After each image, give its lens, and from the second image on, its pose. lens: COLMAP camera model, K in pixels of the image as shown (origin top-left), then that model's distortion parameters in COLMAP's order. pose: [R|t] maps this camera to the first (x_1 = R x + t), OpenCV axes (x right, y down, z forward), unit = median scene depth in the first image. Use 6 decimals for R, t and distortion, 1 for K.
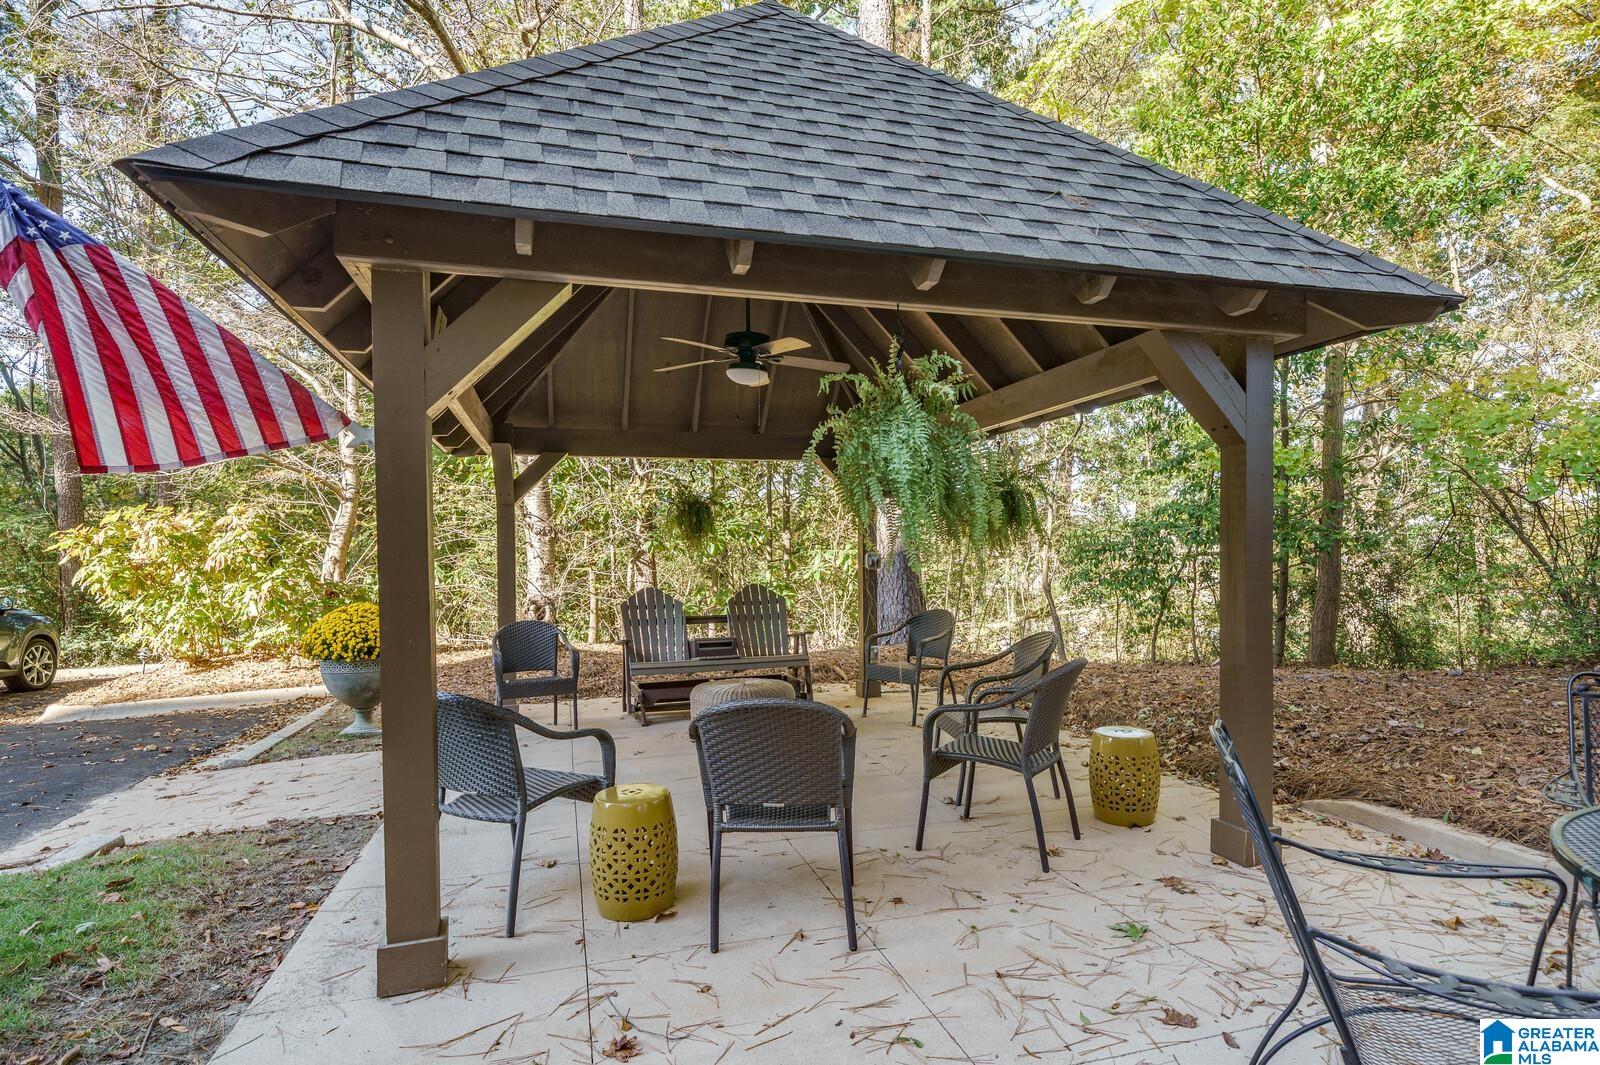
lens RADIAL K [[819.3, 0, 801.3], [0, 819.3, 569.4], [0, 0, 1]] dist [0.002650, 0.001364]
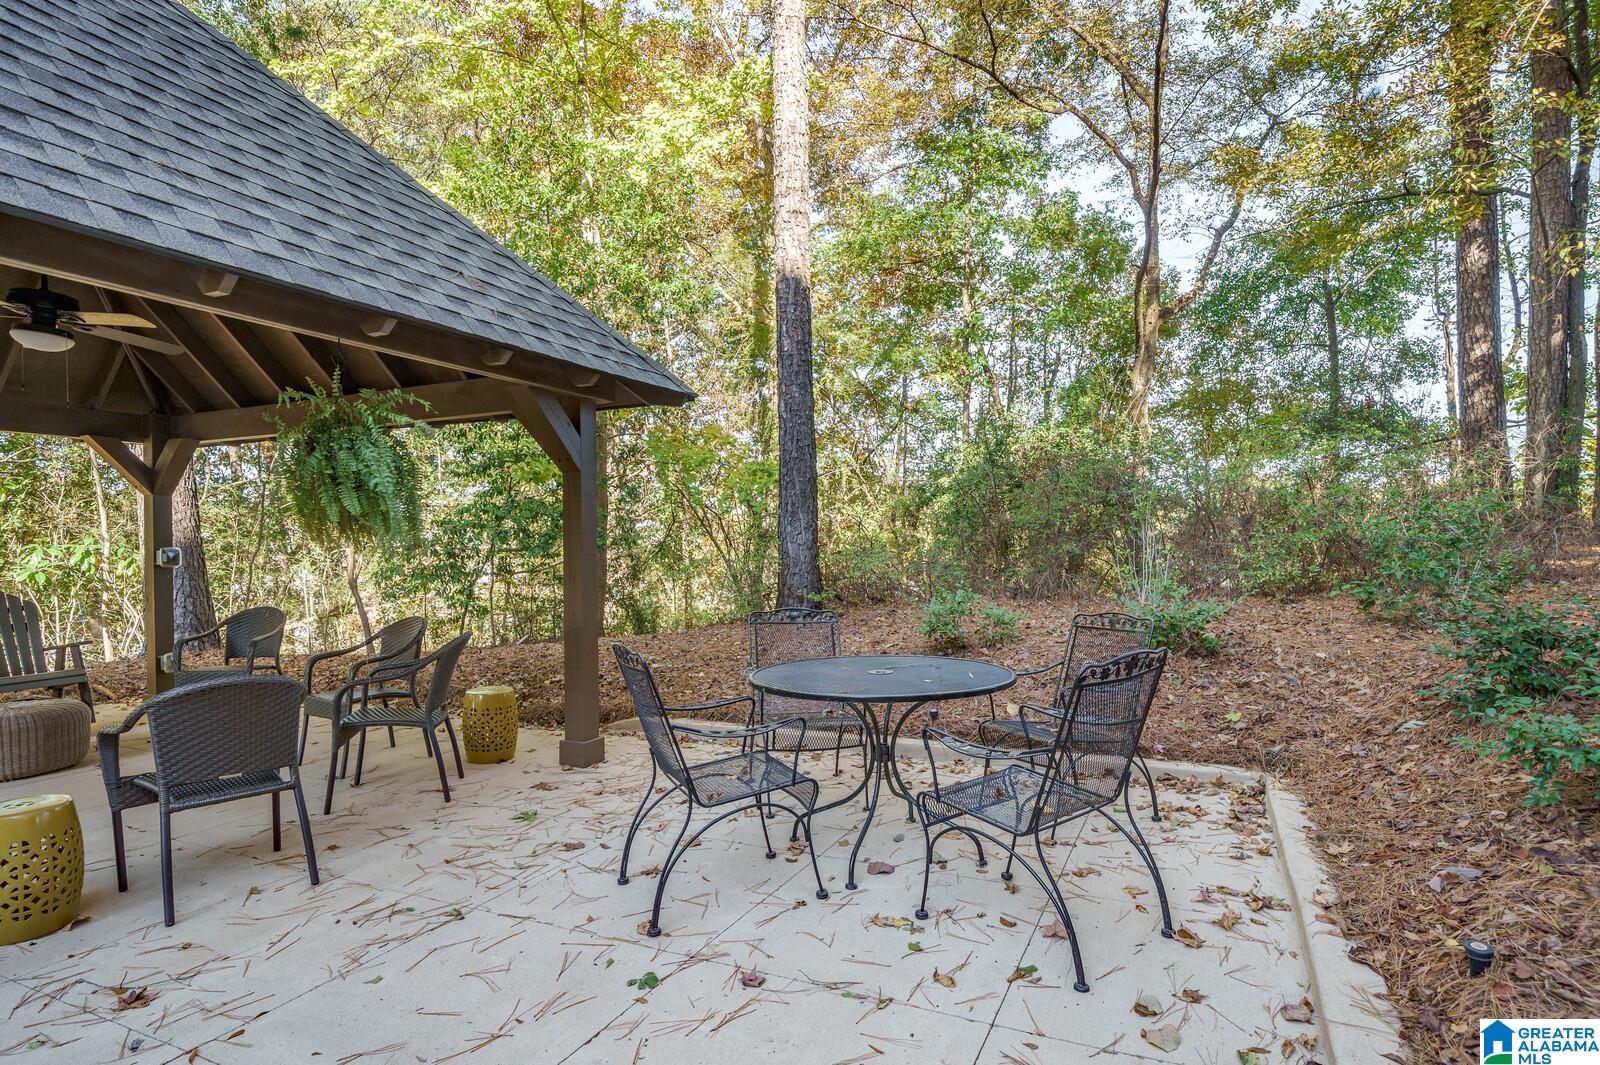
lens RADIAL K [[837.1, 0, 803.3], [0, 837.1, 561.6], [0, 0, 1]] dist [0.001996, 0.001275]
pose [[0.667820, -0.009419, 0.744263, -0.240263], [0.013866, 0.999904, 0.000212, 0.006920], [-0.744194, 0.010179, 0.667886, -0.220363]]
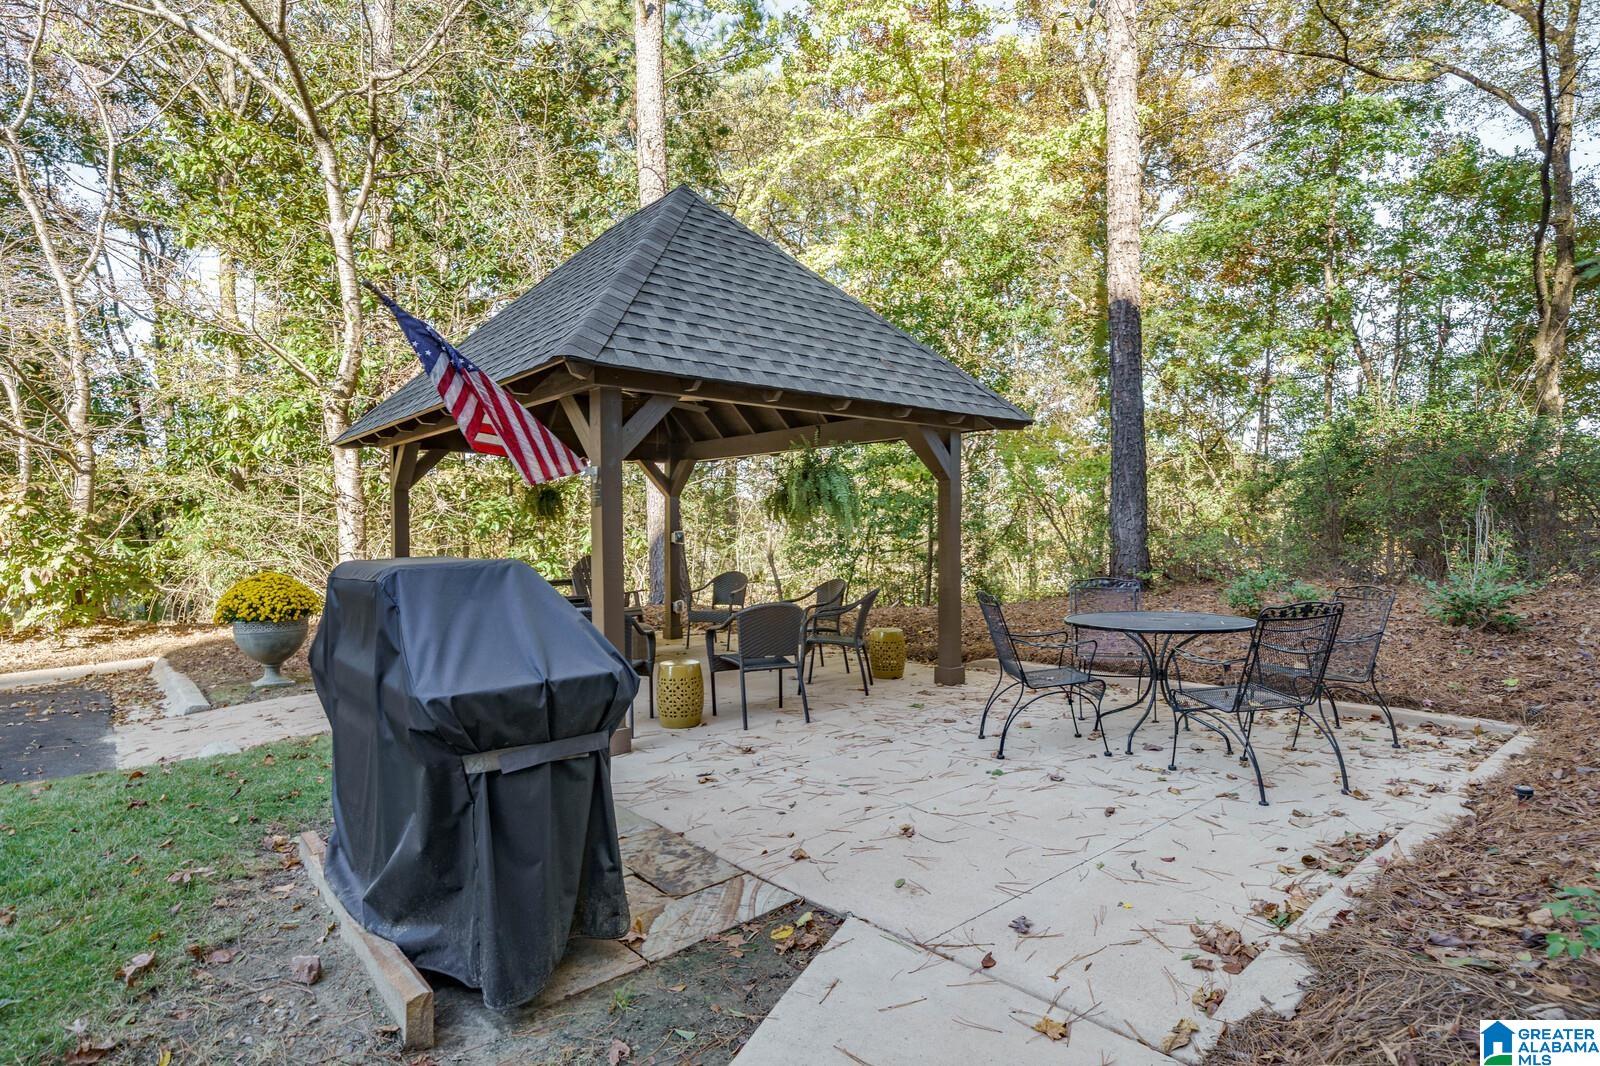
lens RADIAL K [[837.1, 0, 806.0], [0, 837.1, 534.5], [0, 0, 1]] dist [0.001996, 0.001275]
pose [[0.906859, 0.002330, 0.421428, -0.562287], [0.003851, 0.999897, -0.013817, 0.009350], [-0.421417, 0.014153, 0.906757, -0.628646]]
